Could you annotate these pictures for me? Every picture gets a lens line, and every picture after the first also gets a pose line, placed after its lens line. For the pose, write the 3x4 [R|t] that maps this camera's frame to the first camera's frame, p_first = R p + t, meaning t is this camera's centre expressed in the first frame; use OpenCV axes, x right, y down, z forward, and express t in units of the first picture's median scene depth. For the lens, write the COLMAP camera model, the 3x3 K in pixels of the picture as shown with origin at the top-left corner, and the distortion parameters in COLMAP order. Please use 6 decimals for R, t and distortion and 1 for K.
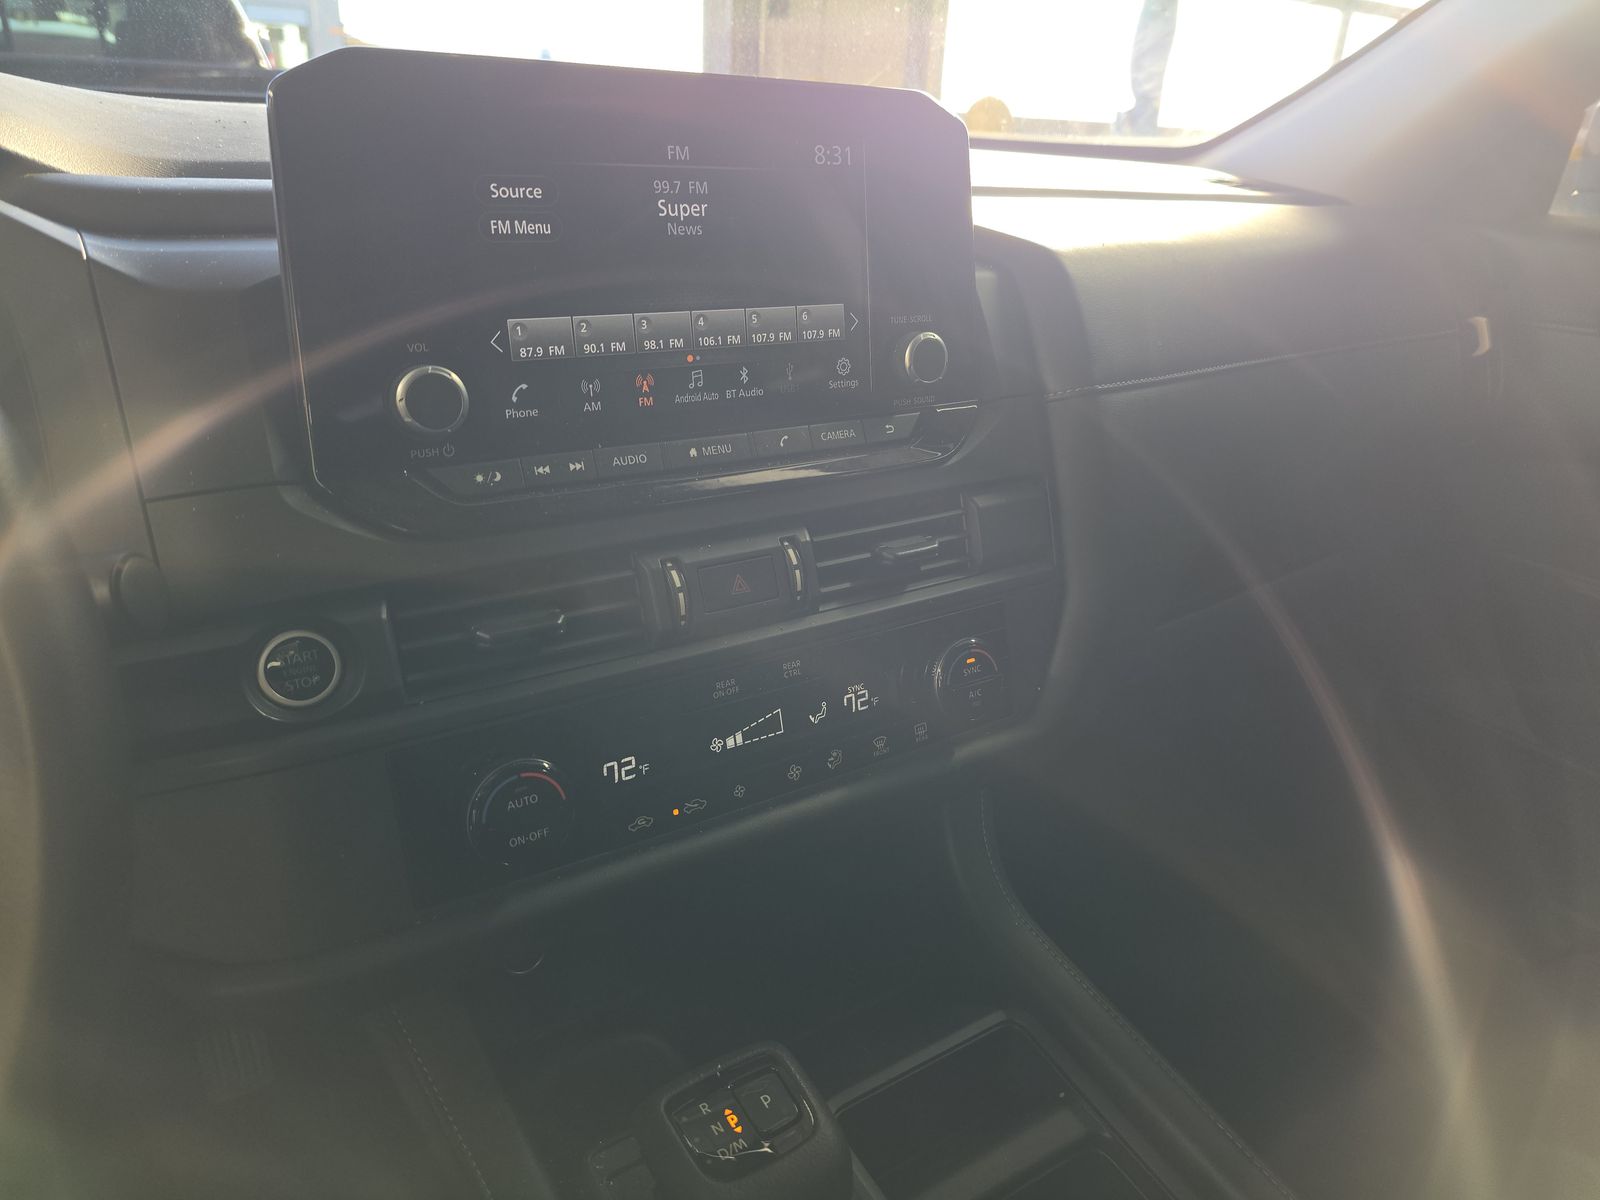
lens RADIAL K [[1058.0, 0, 800.0], [0, 1058.0, 600.0], [0, 0, 1]] dist [0.035883, -0.047209]
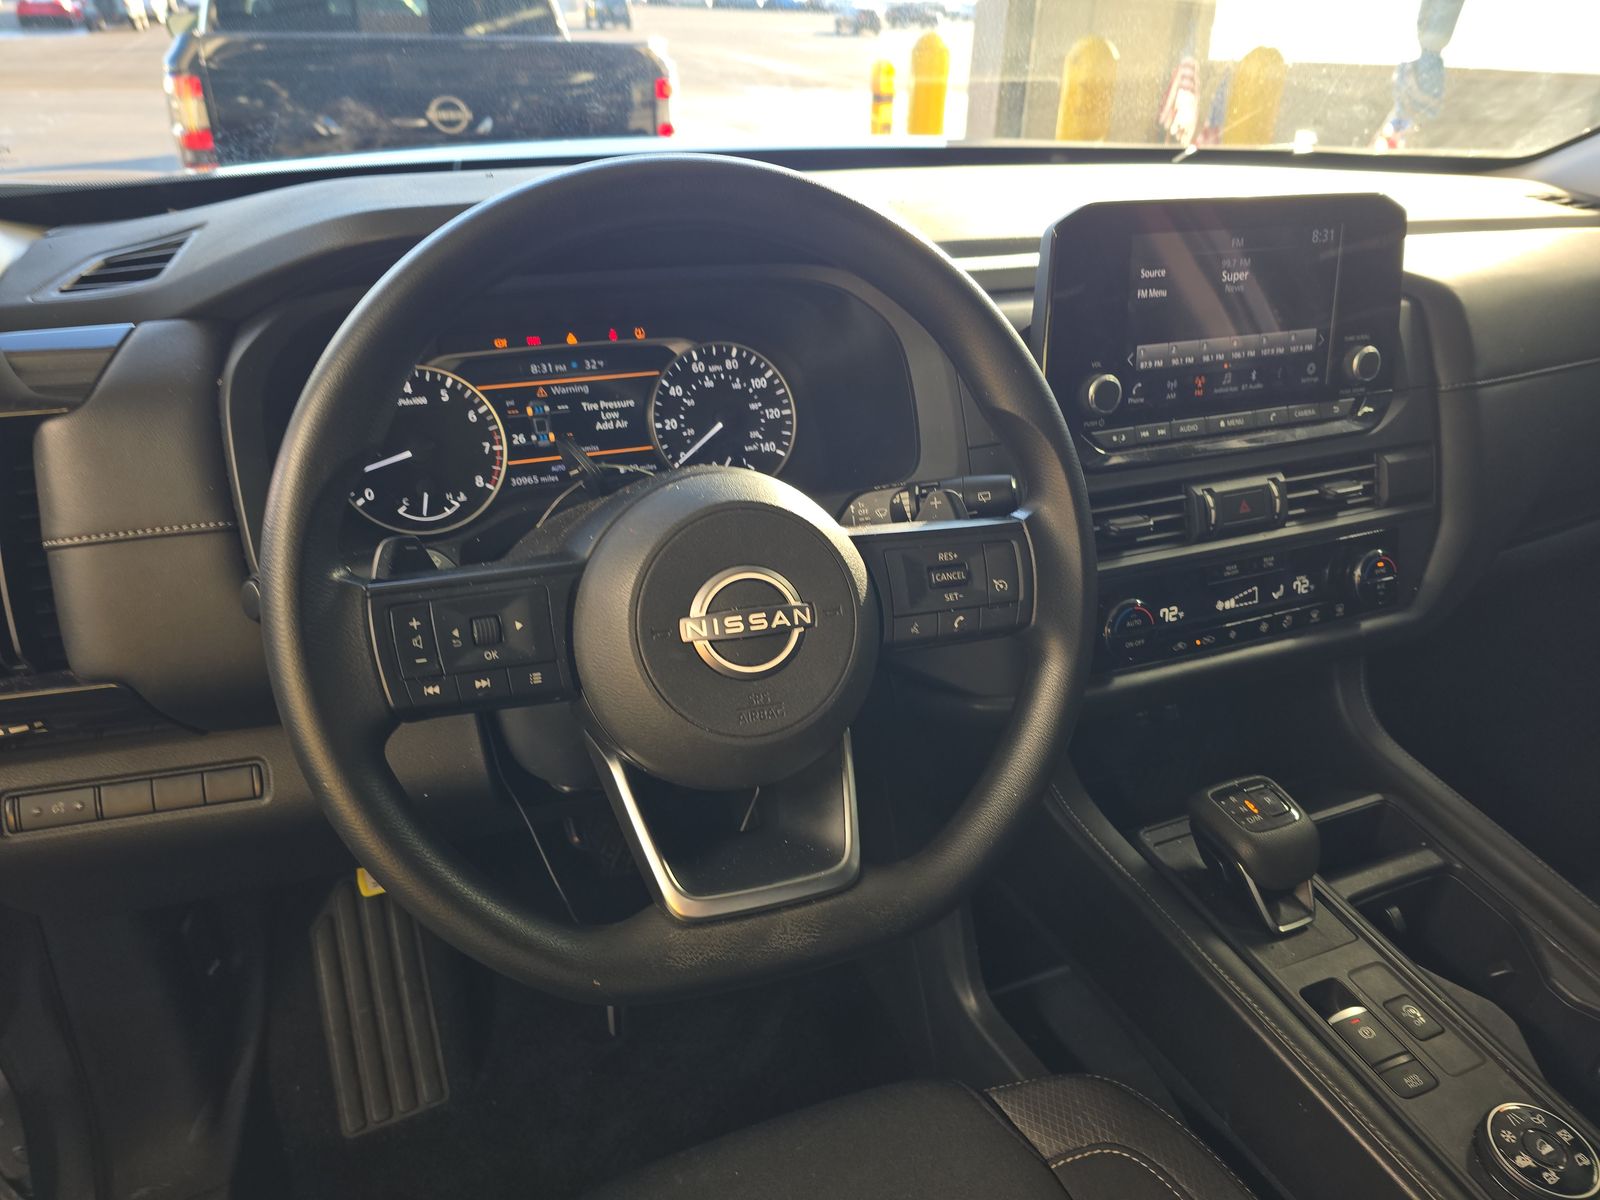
lens RADIAL K [[1058.0, 0, 800.0], [0, 1058.0, 600.0], [0, 0, 1]] dist [0.035883, -0.047209]
pose [[0.983782, 0.052810, -0.171417, -0.429168], [-0.043973, 0.997520, 0.054949, 0.066819], [0.173894, -0.046520, 0.983665, -0.706520]]
